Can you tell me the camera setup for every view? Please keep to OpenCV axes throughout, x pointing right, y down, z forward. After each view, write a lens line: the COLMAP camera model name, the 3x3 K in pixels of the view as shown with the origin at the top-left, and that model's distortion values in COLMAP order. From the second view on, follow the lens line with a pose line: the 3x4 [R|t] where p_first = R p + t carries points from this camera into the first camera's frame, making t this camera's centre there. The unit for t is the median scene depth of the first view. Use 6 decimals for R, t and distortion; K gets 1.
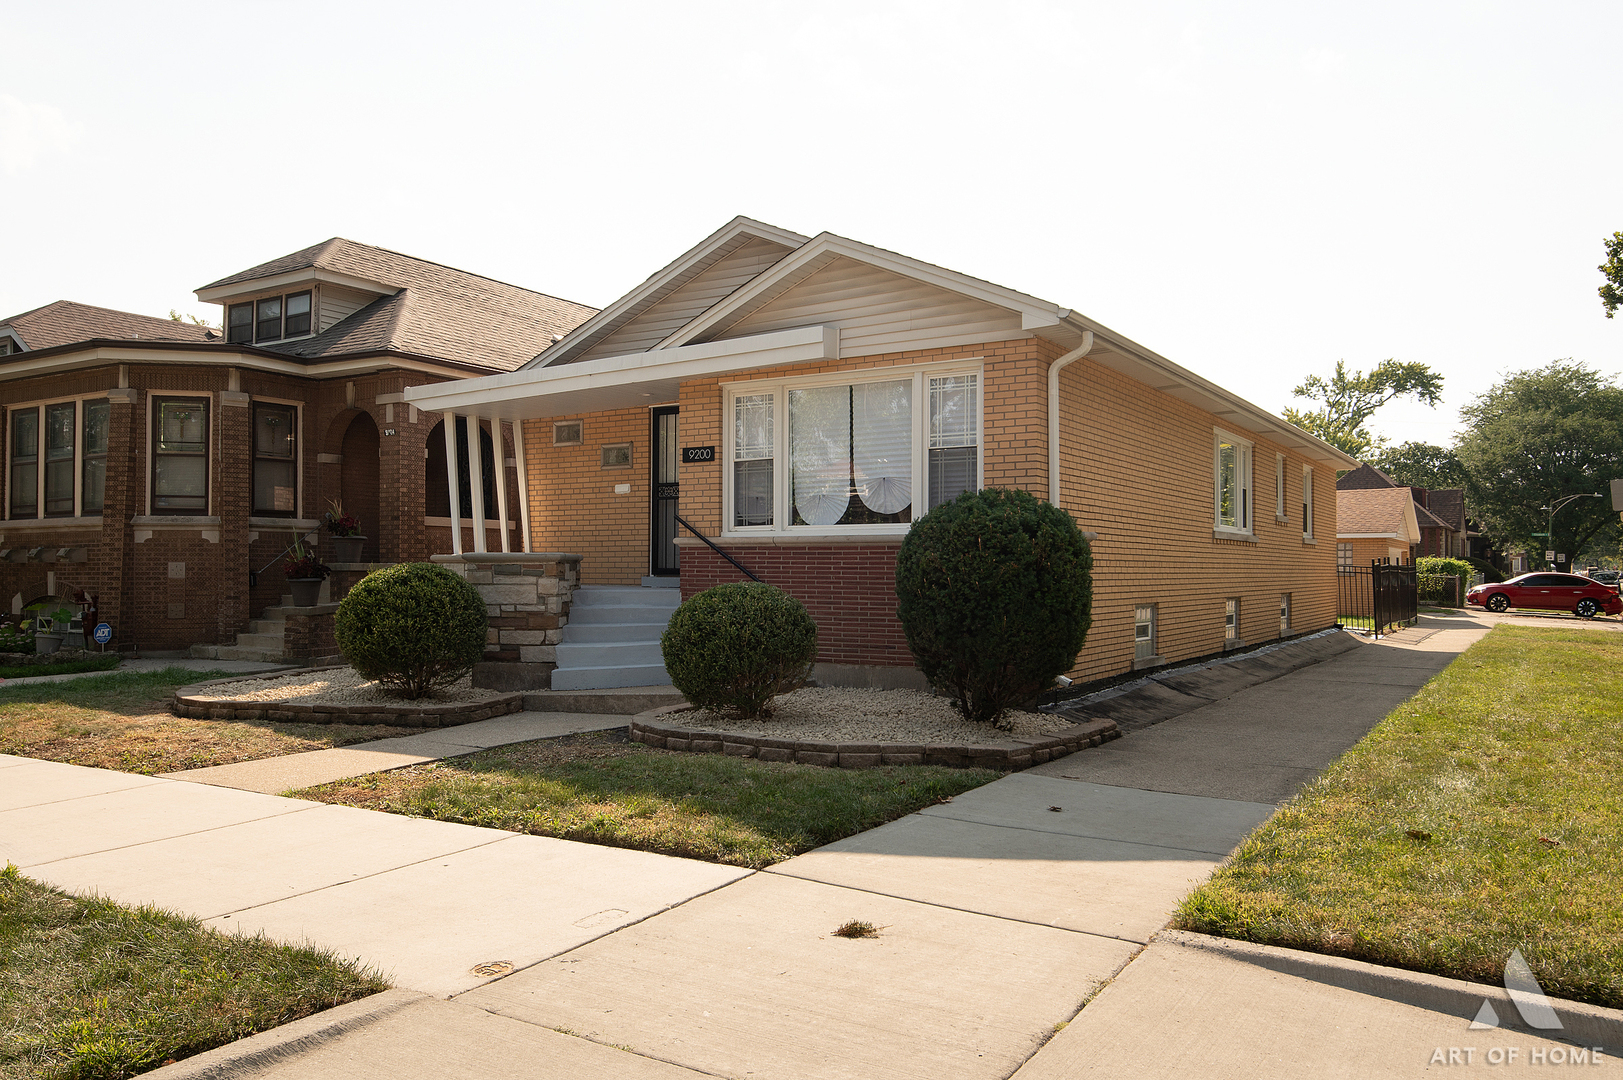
lens RADIAL K [[1191.7, 0, 811.5], [0, 1191.7, 540.0], [0, 0, 1]] dist [0.007801, 0.004526]
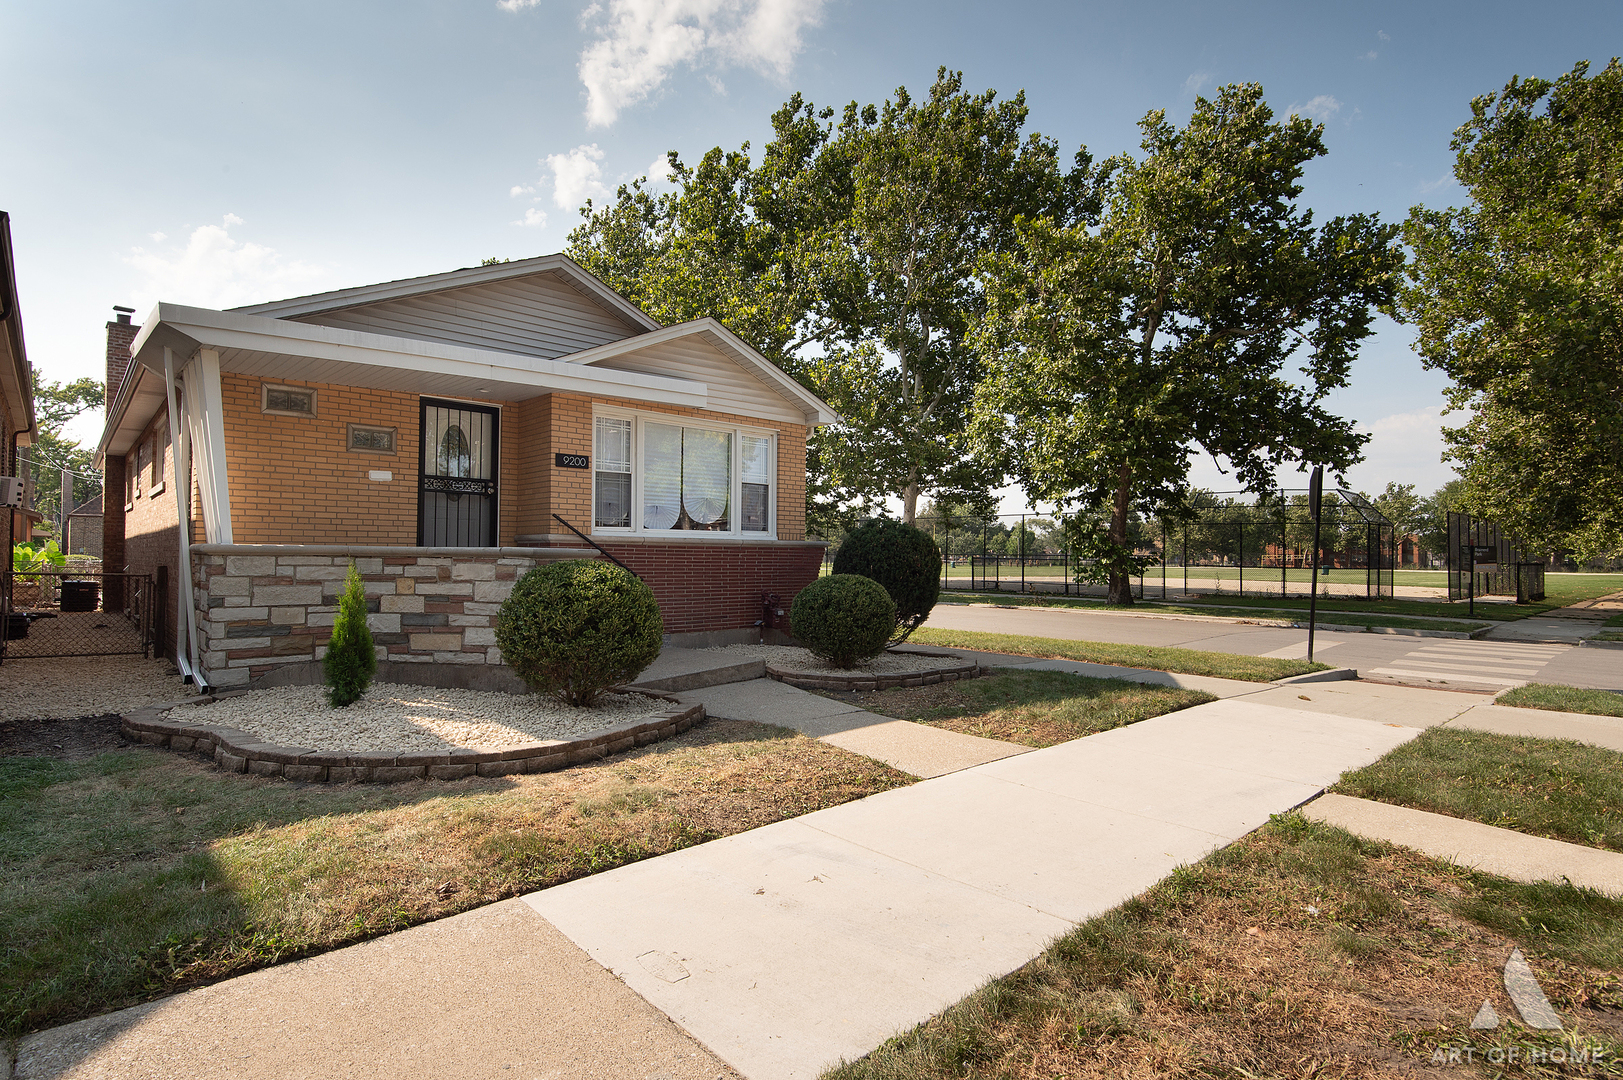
lens RADIAL K [[809.4, 0, 811.5], [0, 809.4, 540.0], [0, 0, 1]] dist [0.015456, -0.011393]
pose [[0.275285, 0.021681, 0.961118, -0.765738], [-0.029463, 0.999466, -0.014107, 0.007104], [-0.960911, -0.024434, 0.275776, 0.566655]]
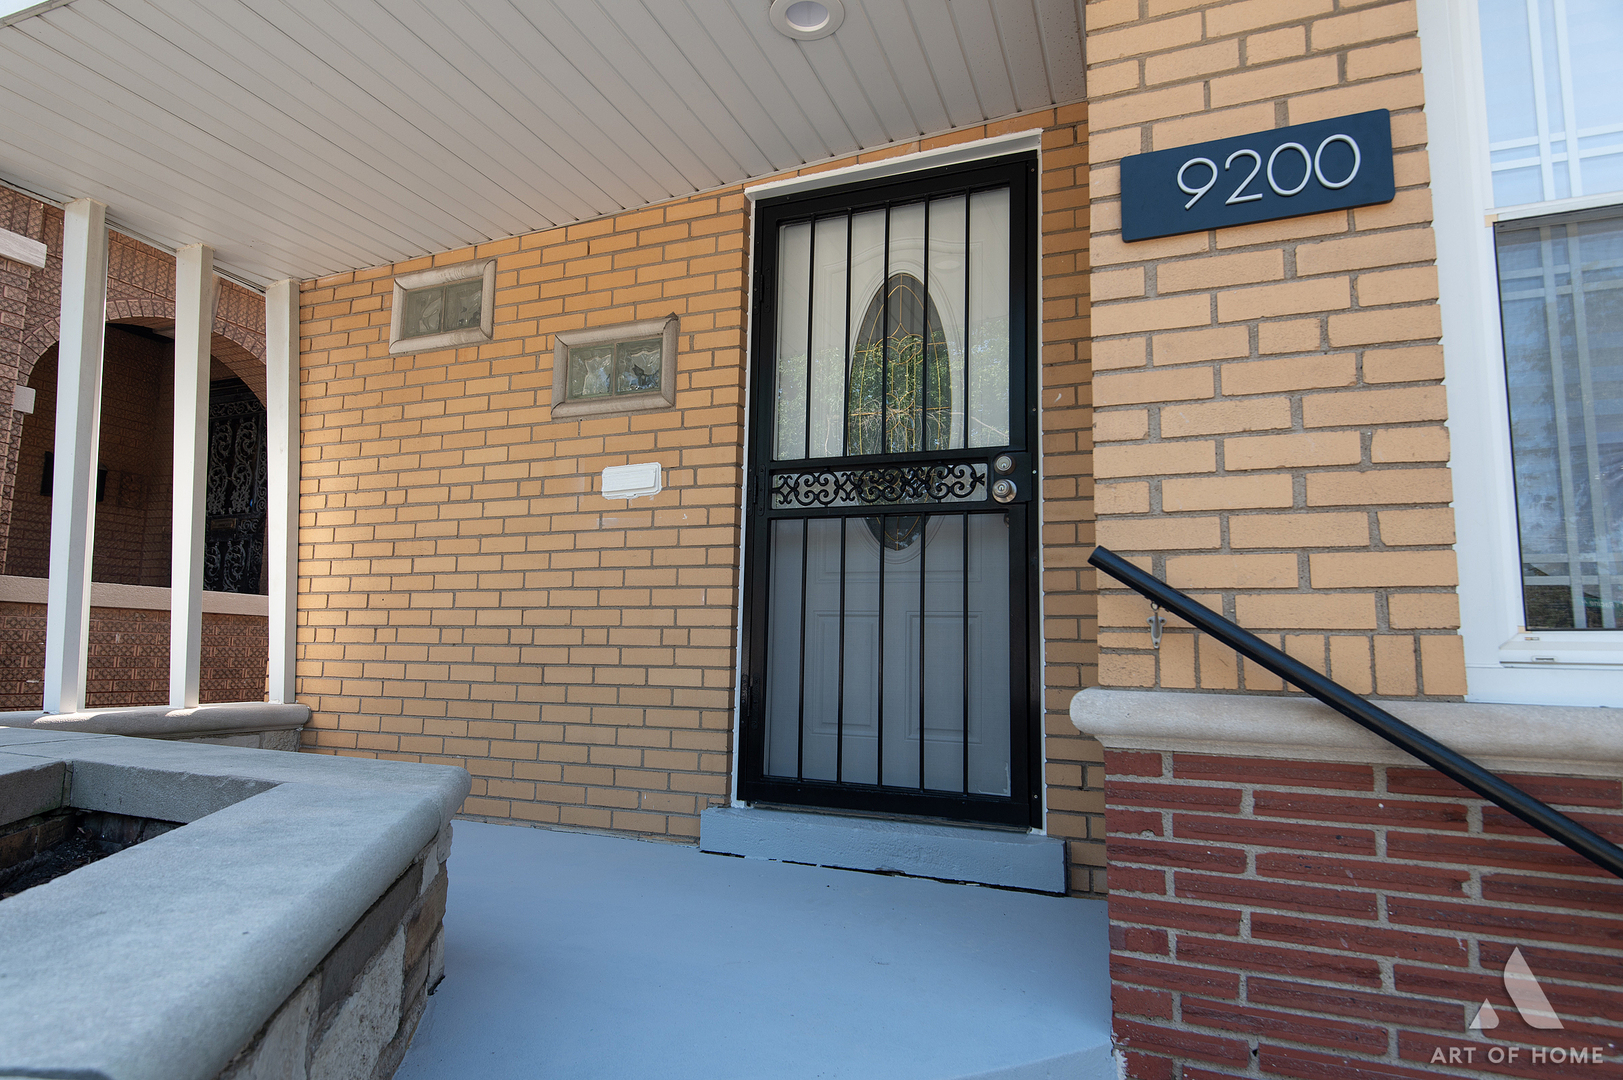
lens RADIAL K [[897.8, 0, 811.5], [0, 897.8, 540.0], [0, 0, 1]] dist [0.017257, -0.000322]
pose [[0.984434, 0.038645, 0.171454, -0.172856], [-0.020629, 0.994190, -0.105645, -0.008396], [-0.174541, 0.100463, 0.979511, 0.890778]]
